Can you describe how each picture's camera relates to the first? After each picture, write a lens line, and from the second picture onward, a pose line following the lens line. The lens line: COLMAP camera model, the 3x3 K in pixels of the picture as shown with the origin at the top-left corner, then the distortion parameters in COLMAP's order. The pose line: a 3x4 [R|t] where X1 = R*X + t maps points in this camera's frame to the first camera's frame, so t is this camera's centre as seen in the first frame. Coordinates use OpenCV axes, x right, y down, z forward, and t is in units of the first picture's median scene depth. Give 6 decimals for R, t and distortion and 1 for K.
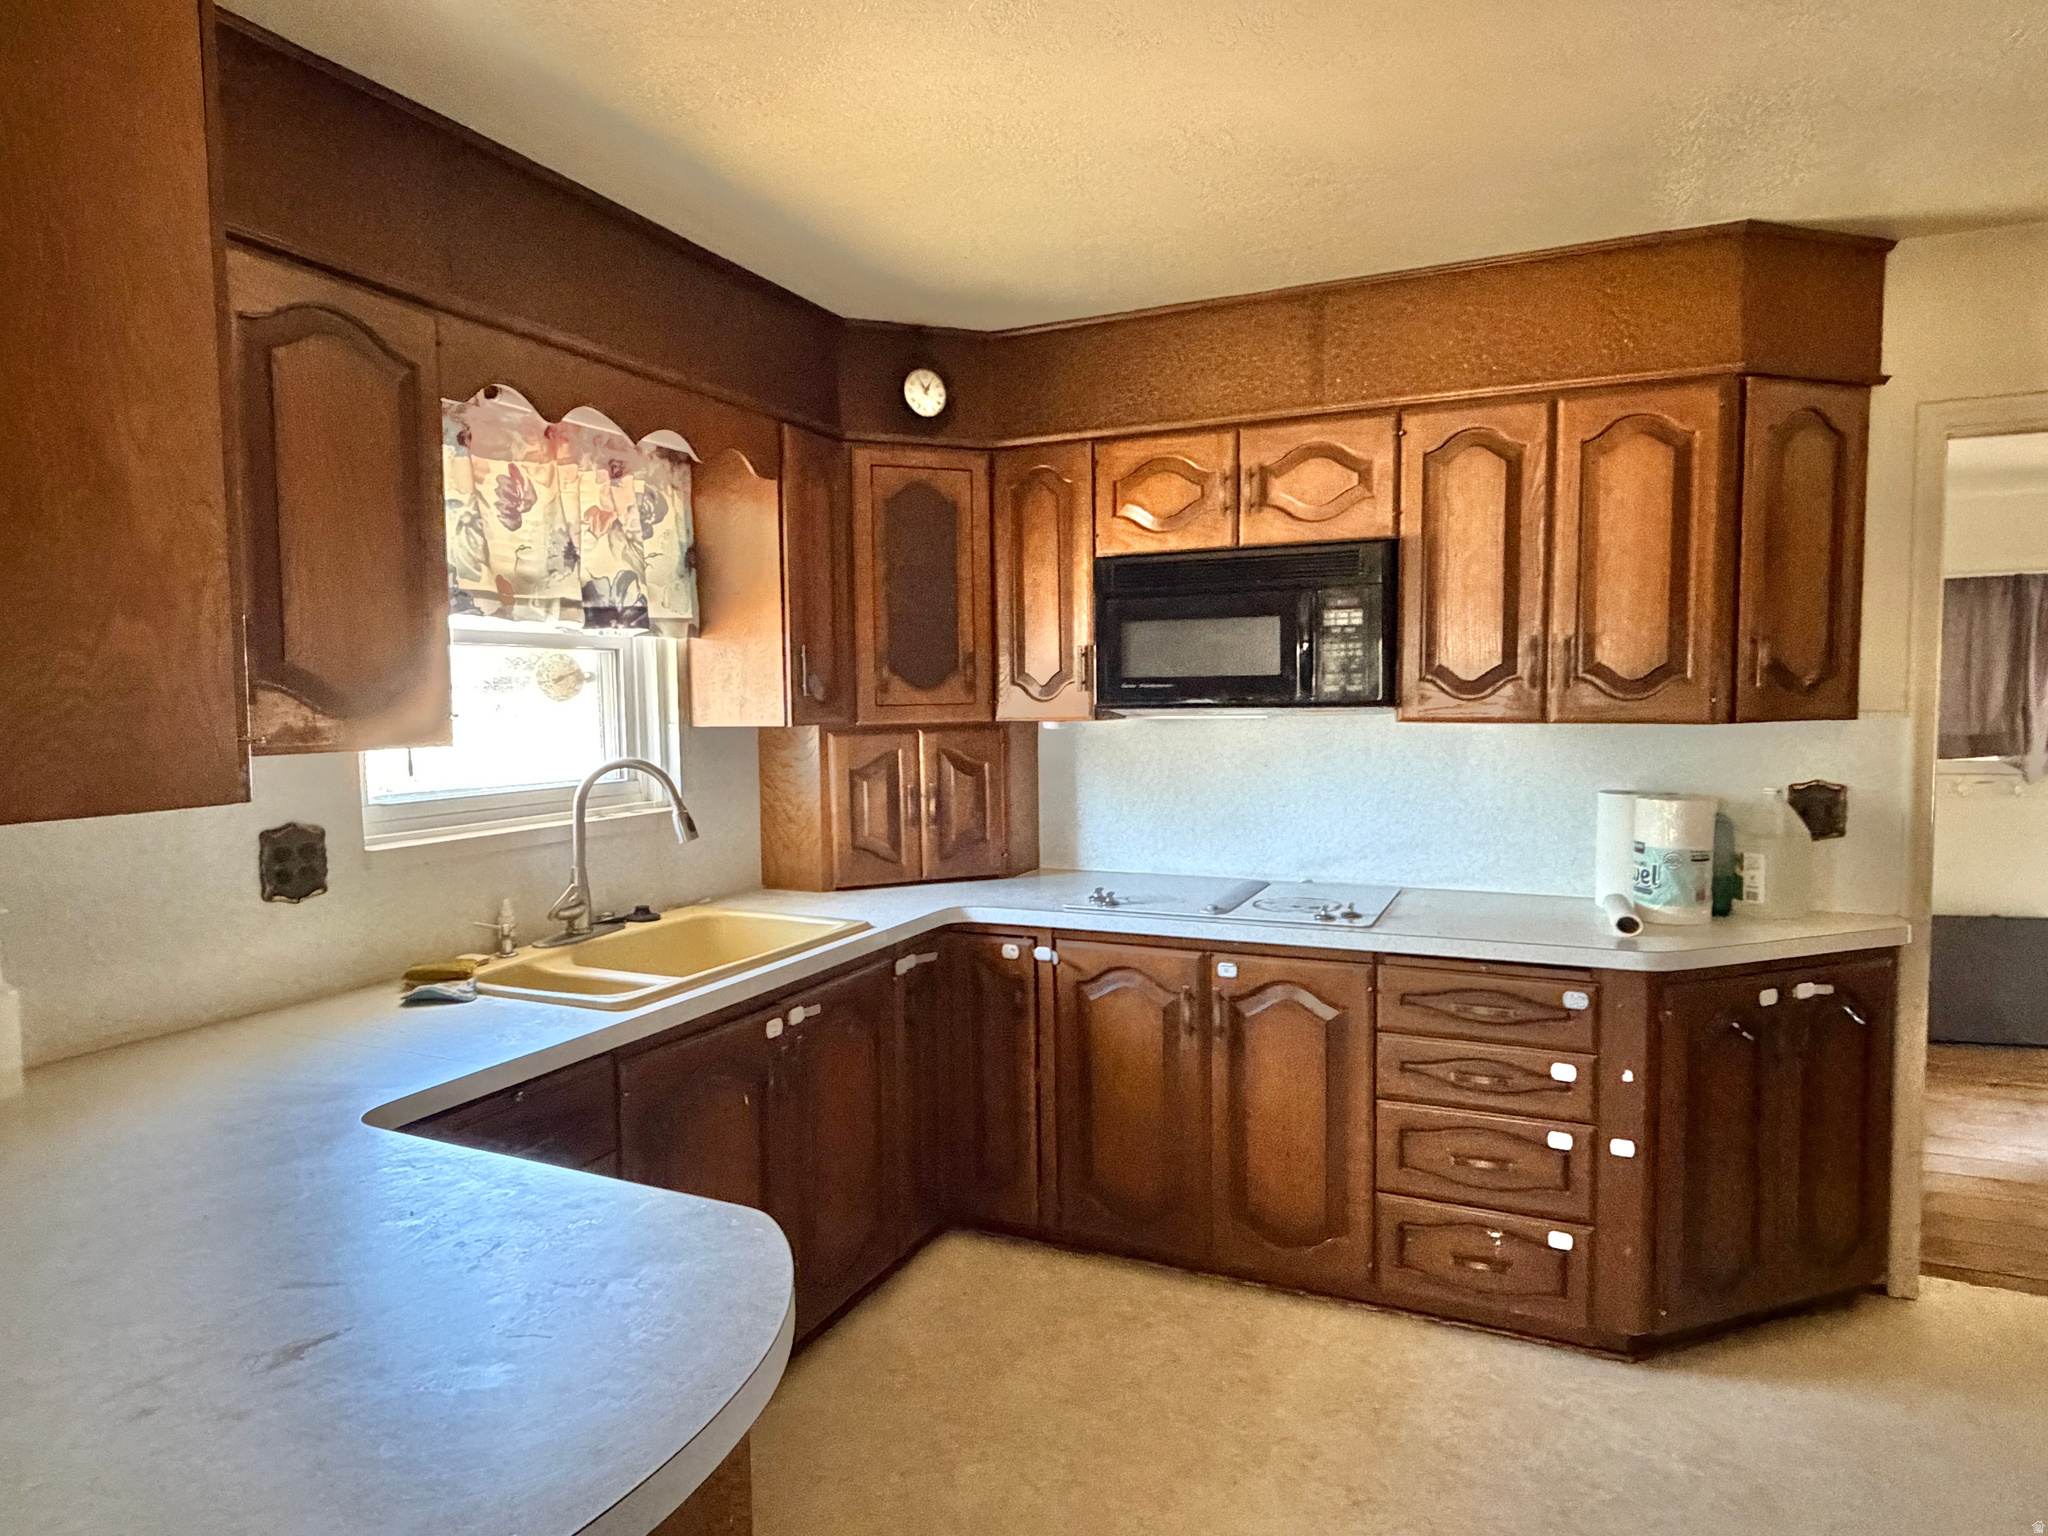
lens RADIAL K [[1197.1, 0, 1024.0], [0, 1197.1, 768.0], [0, 0, 1]] dist [-0.000090, -0.000182]
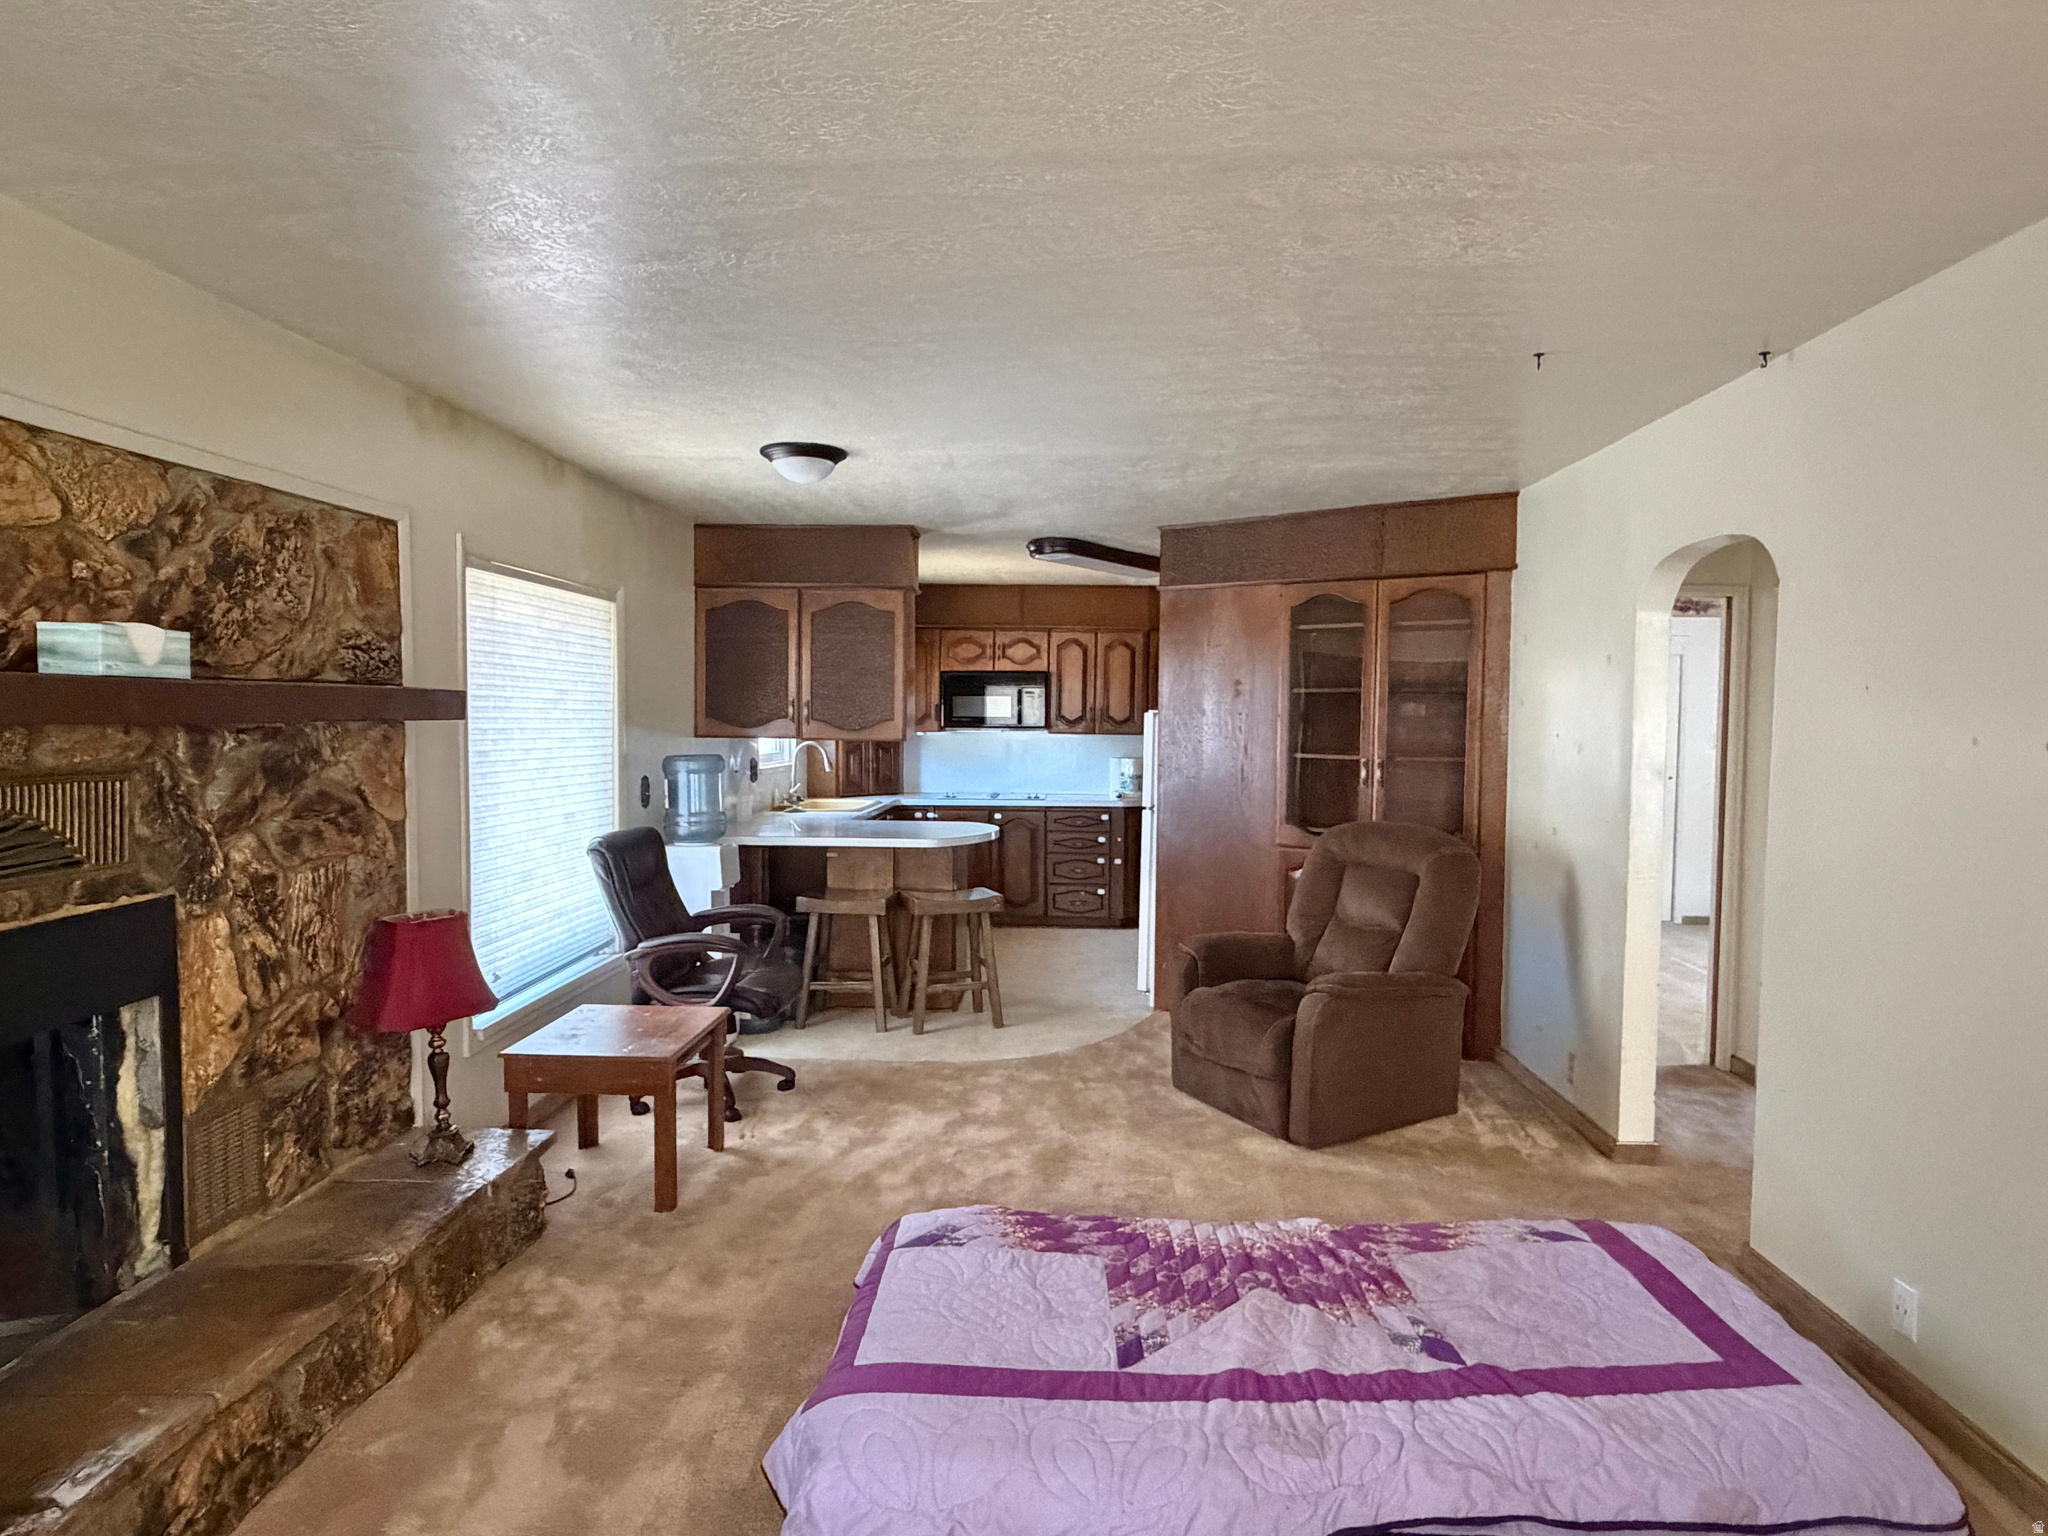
lens RADIAL K [[1197.1, 0, 1024.0], [0, 1197.1, 768.0], [0, 0, 1]] dist [-0.000090, -0.000182]
pose [[0.925366, 0.003561, 0.379057, -0.897828], [0.003794, 0.999819, -0.018653, 0.105192], [-0.379055, 0.018699, 0.925185, -1.774753]]
